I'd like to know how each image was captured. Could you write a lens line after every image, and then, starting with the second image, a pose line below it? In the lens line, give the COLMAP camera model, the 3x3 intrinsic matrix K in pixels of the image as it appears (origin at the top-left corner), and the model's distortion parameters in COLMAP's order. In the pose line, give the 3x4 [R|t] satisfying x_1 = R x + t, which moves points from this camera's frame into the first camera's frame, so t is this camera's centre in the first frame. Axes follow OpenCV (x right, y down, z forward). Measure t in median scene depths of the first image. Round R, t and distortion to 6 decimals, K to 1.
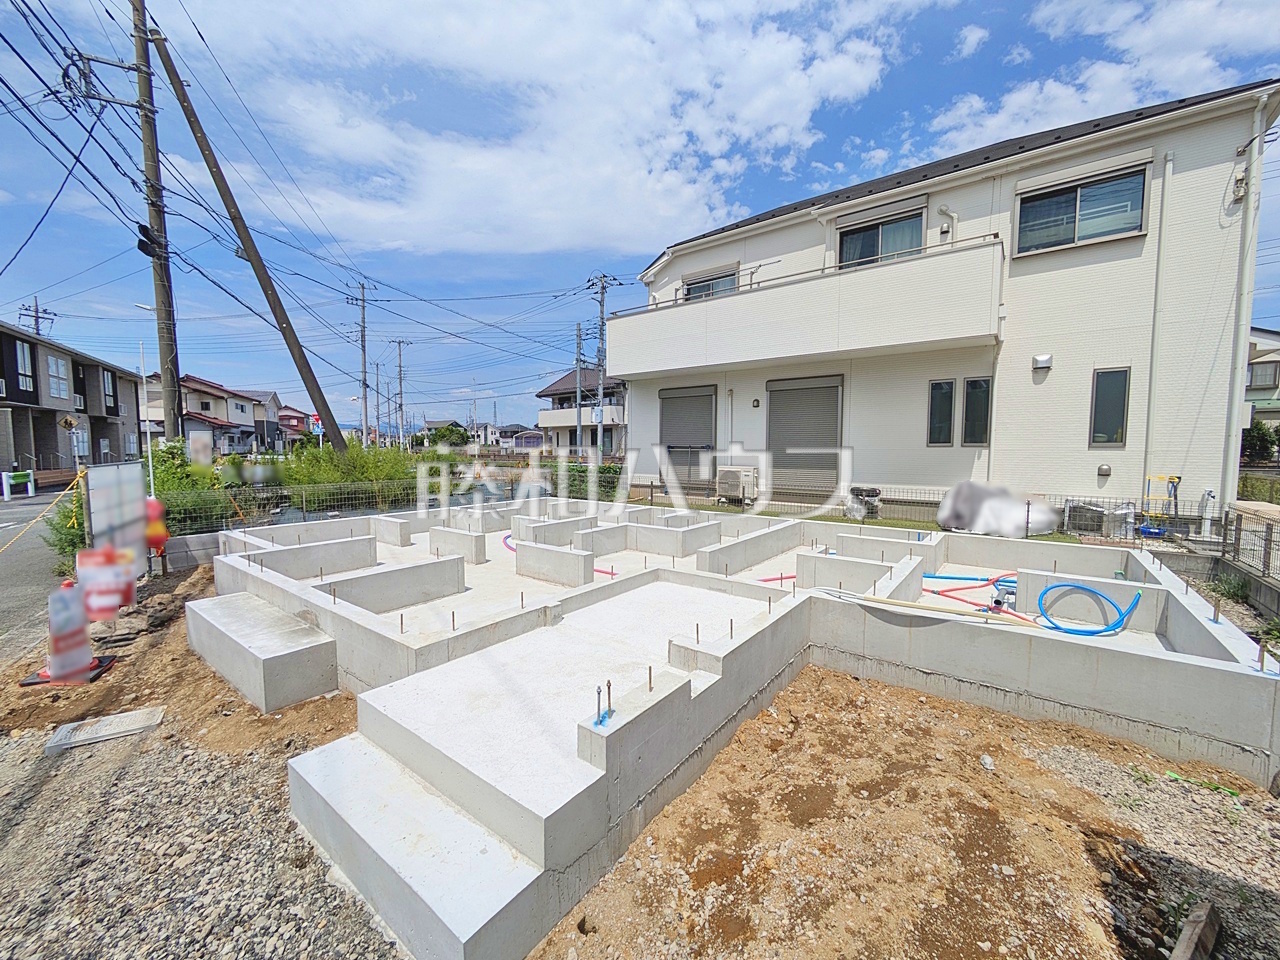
lens RADIAL K [[513.5, 0, 640.0], [0, 513.5, 480.0], [0, 0, 1]] dist [0.001409, 0.000177]
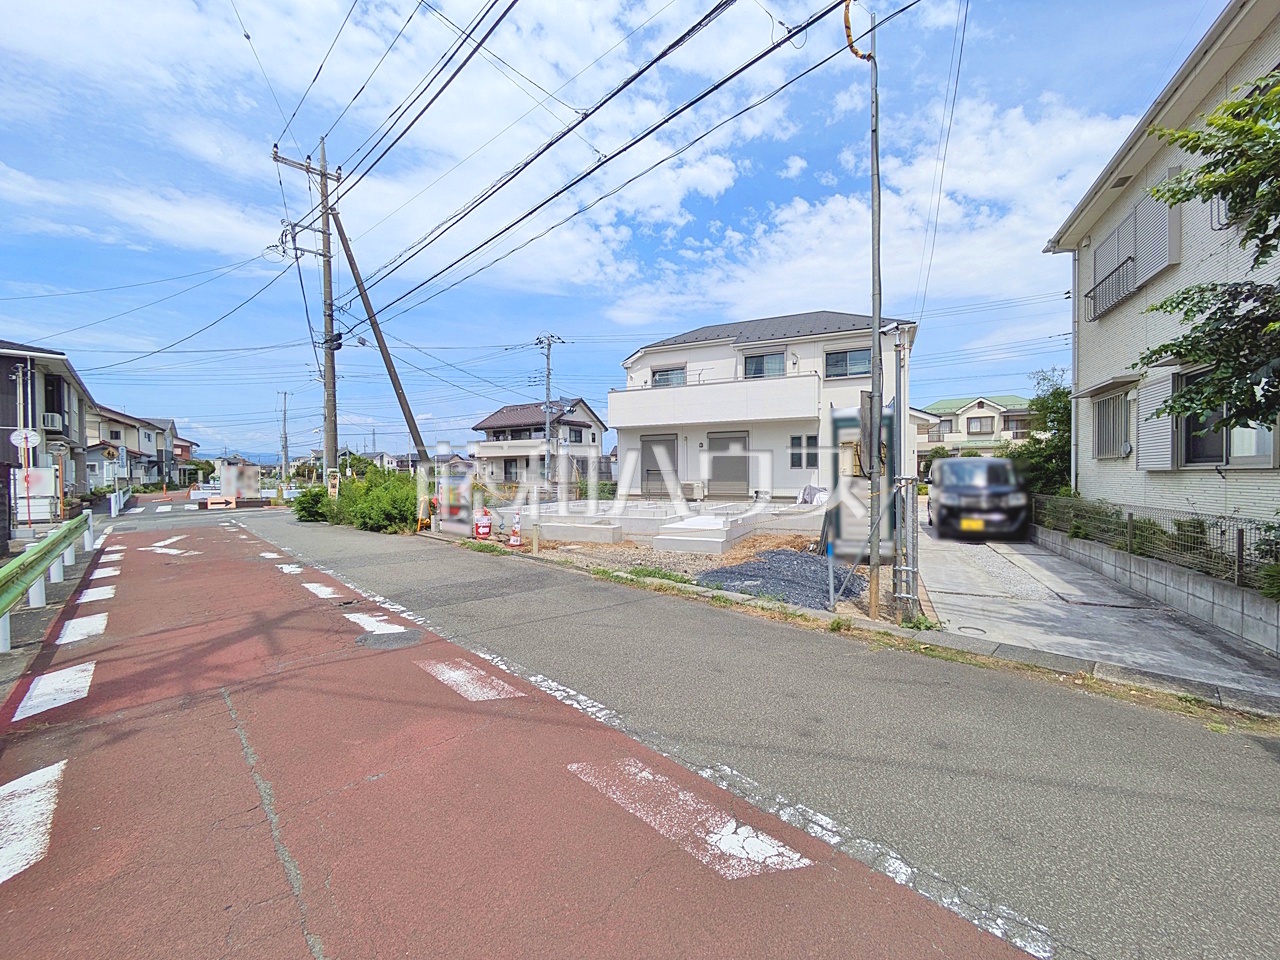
lens RADIAL K [[507.1, 0, 651.7], [0, 507.1, 444.1], [0, 0, 1]] dist [-0.000910, 0.000099]
pose [[0.972007, 0.006732, 0.234856, -0.347603], [0.022886, 0.992123, -0.123157, 0.056218], [-0.233835, 0.125084, 0.964197, -0.628034]]
